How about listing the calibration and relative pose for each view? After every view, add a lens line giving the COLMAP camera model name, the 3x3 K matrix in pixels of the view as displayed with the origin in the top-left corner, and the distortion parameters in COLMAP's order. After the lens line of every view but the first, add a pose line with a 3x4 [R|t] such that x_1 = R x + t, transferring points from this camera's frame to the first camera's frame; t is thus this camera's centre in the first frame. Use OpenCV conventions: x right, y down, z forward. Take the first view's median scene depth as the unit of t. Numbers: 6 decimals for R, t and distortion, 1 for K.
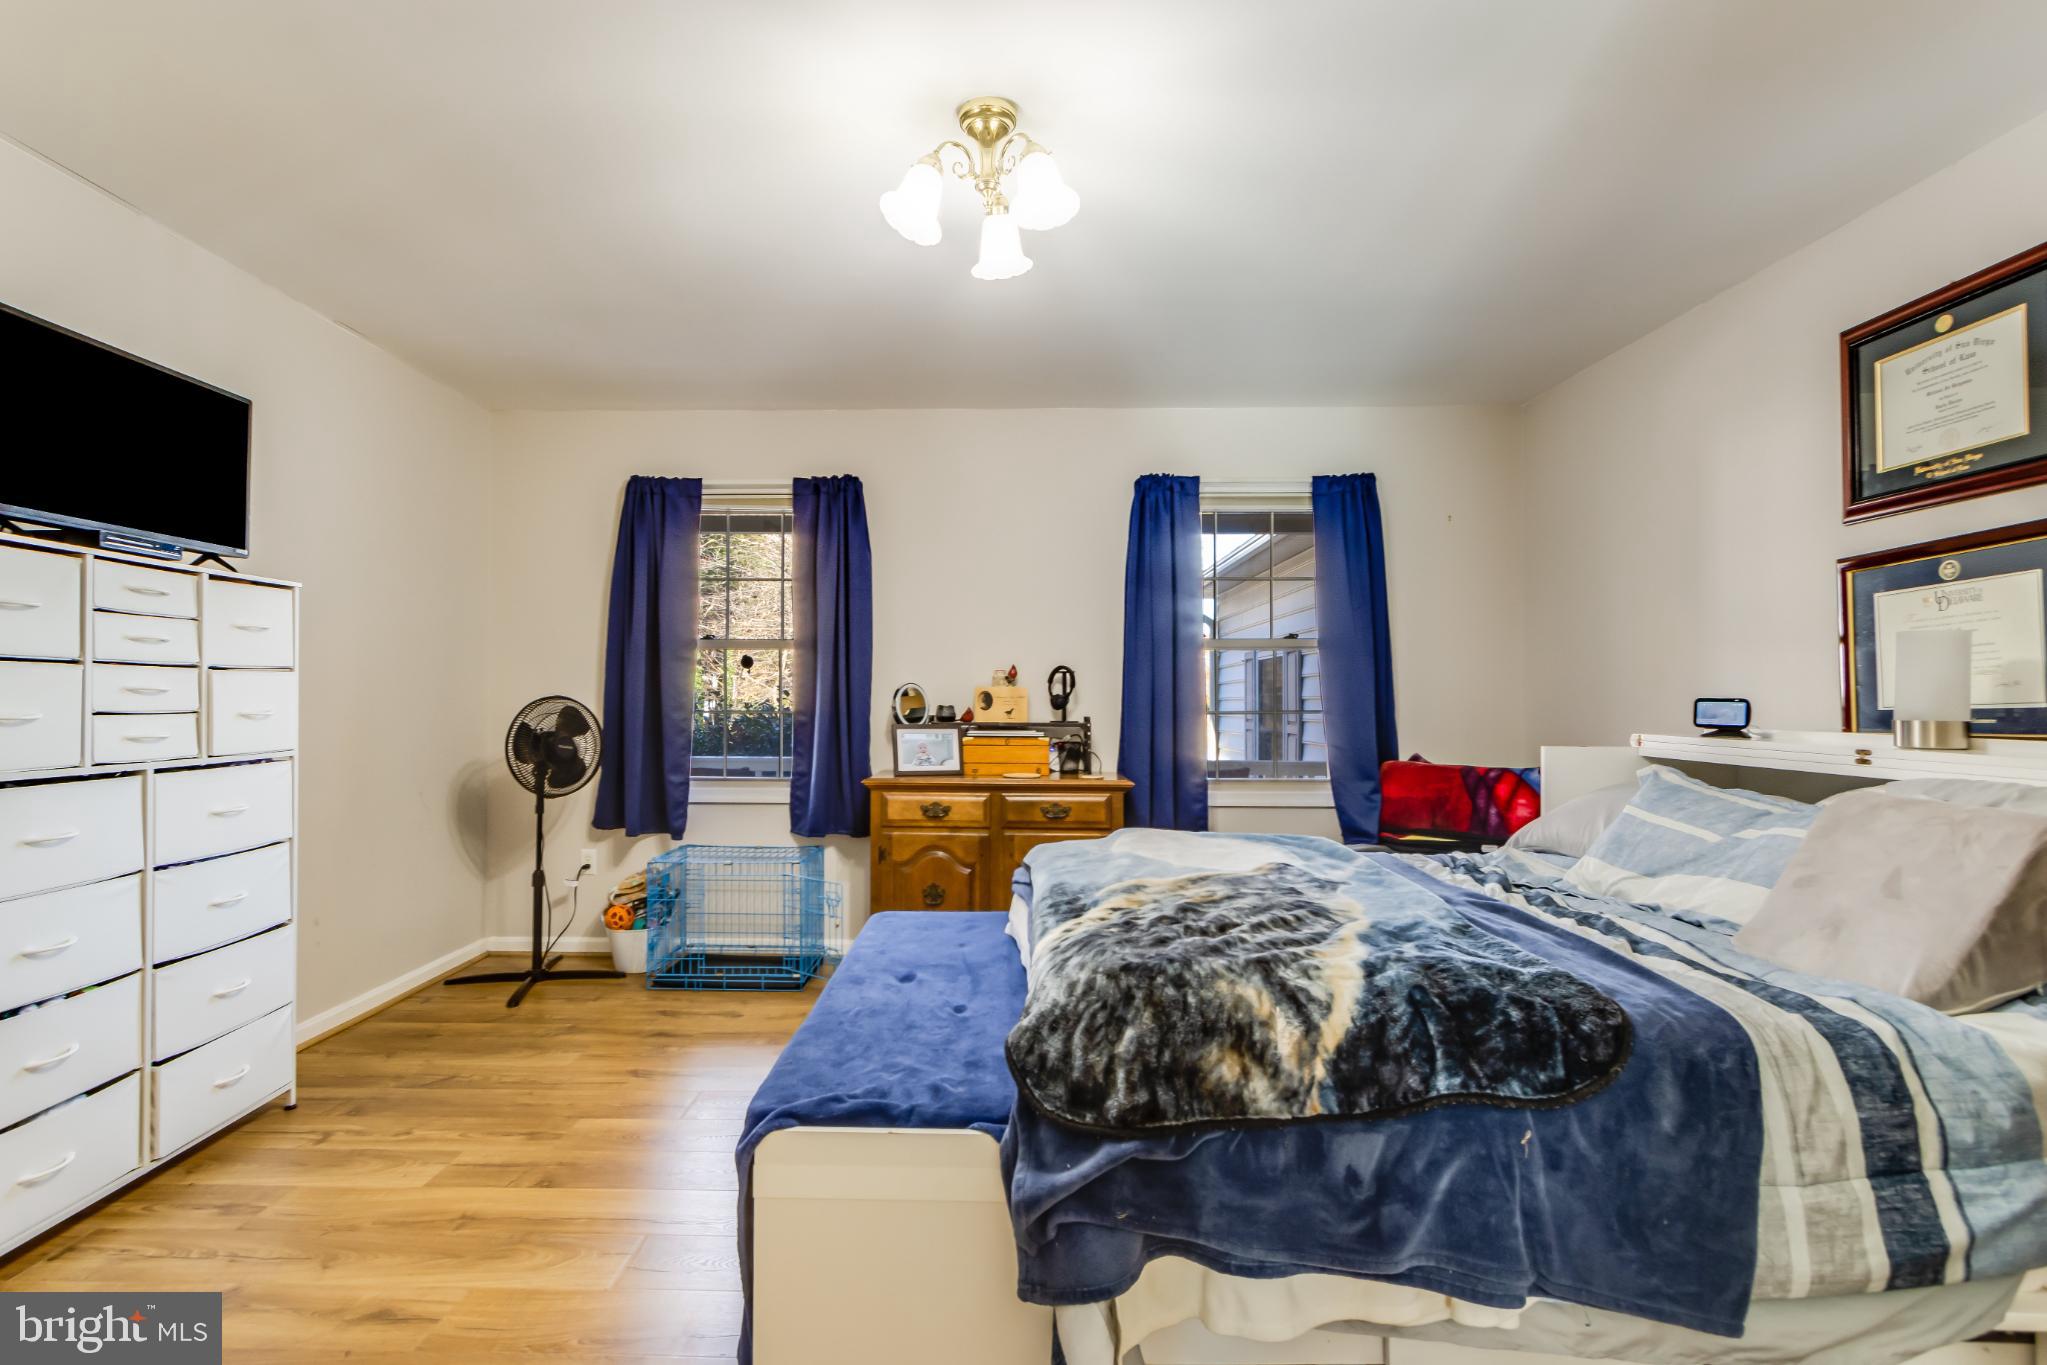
lens RADIAL K [[981.3, 0, 978.7], [0, 981.3, 693.5], [0, 0, 1]] dist [0.005375, 0.000060]
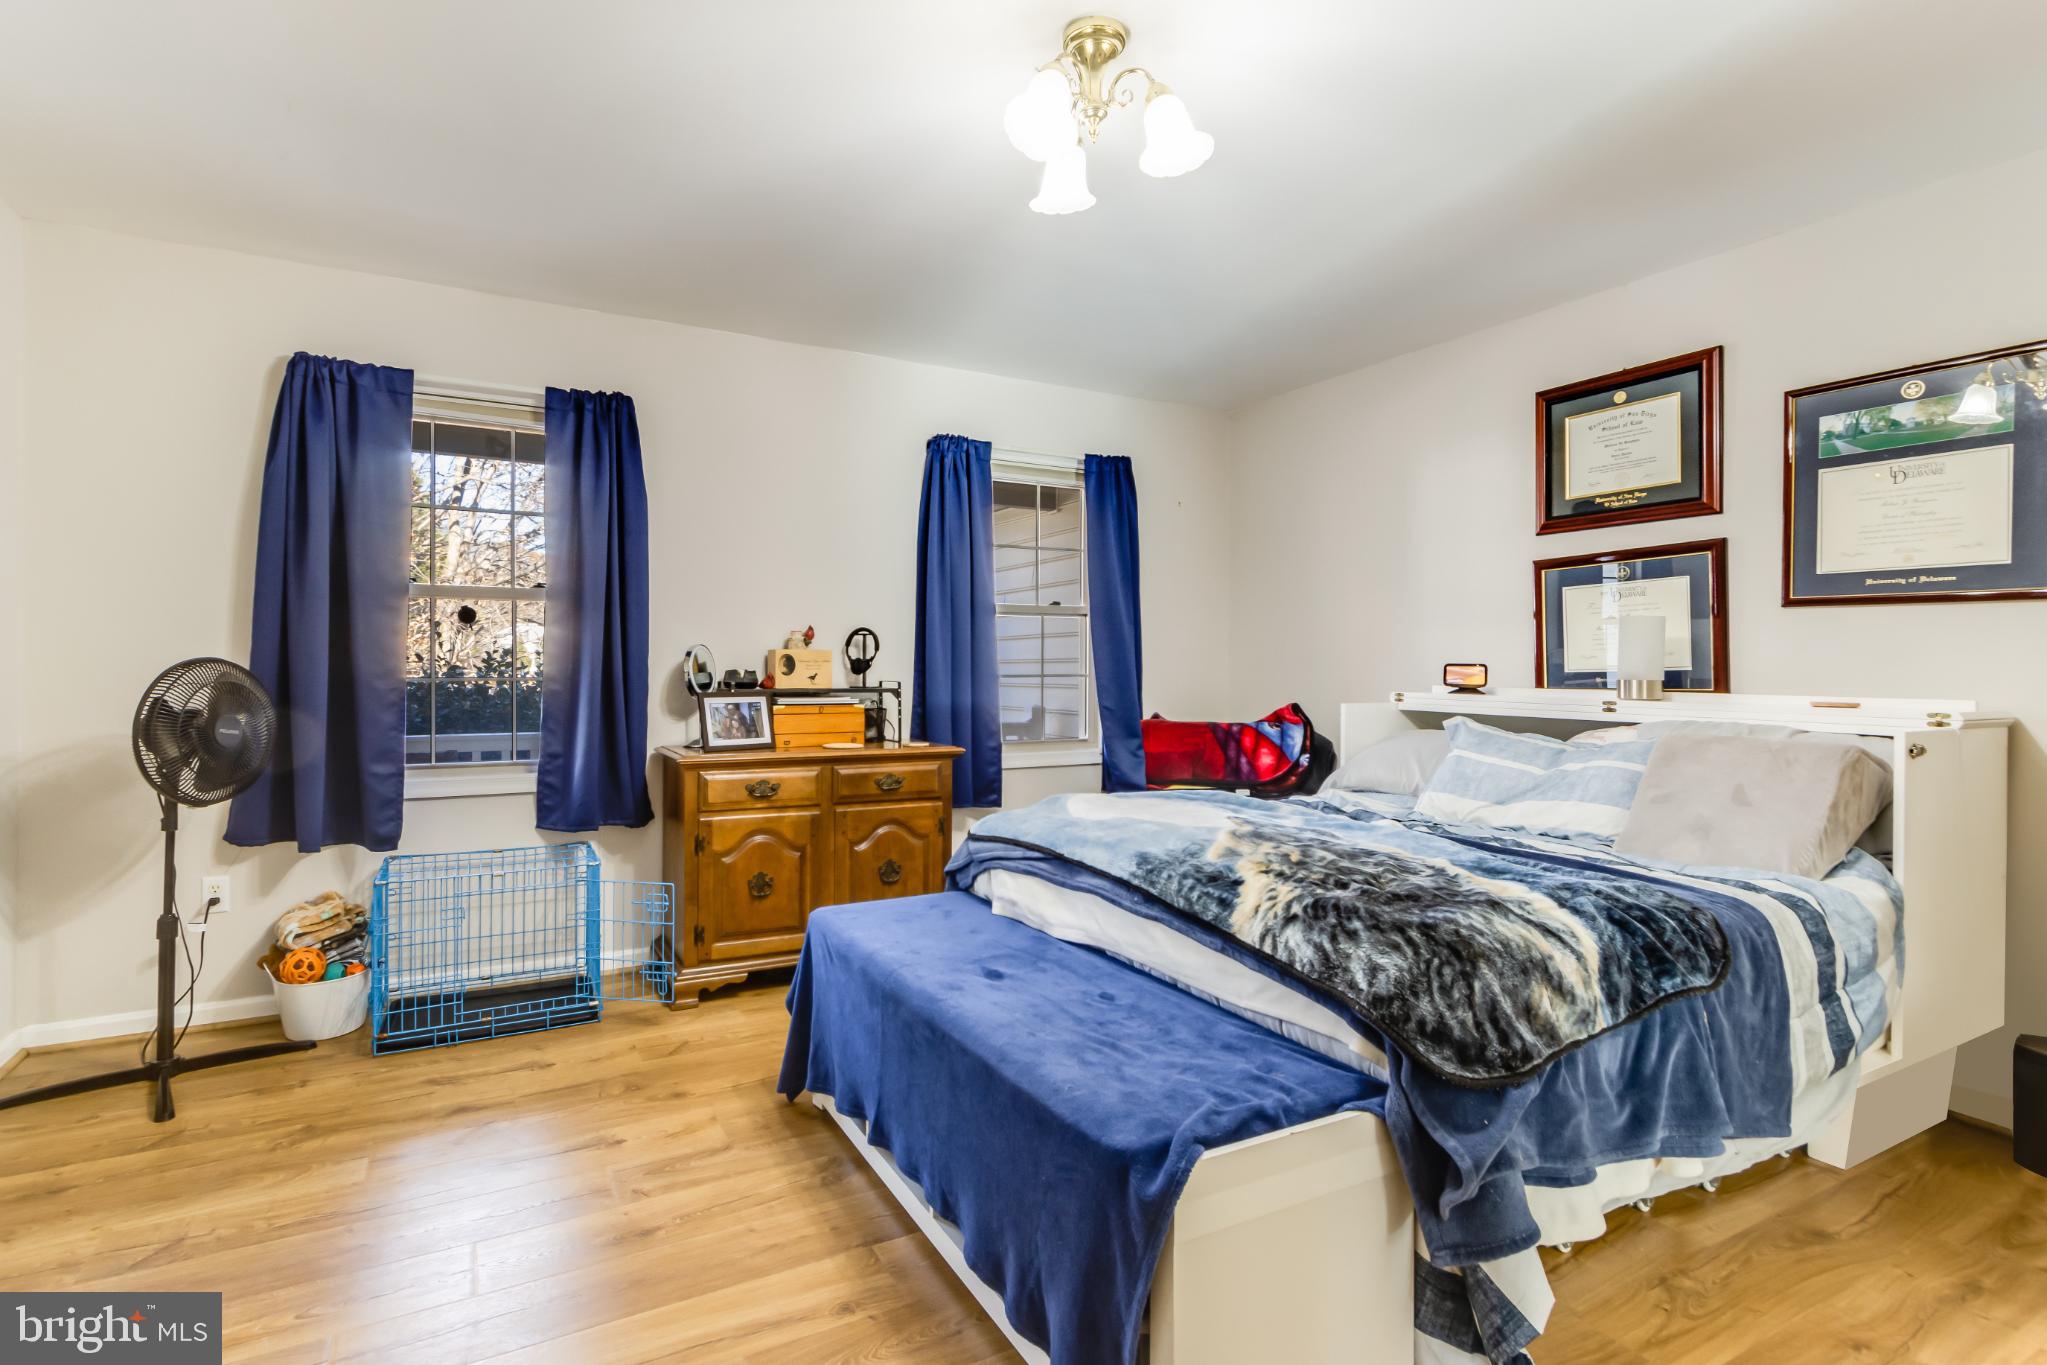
lens RADIAL K [[981.3, 0, 1018.5], [0, 981.3, 671.1], [0, 0, 1]] dist [0.005375, 0.000060]
pose [[0.869550, -0.001944, 0.493842, -0.275115], [-0.004653, 0.999916, 0.012129, 0.001307], [-0.493824, -0.012844, 0.869467, 0.120253]]
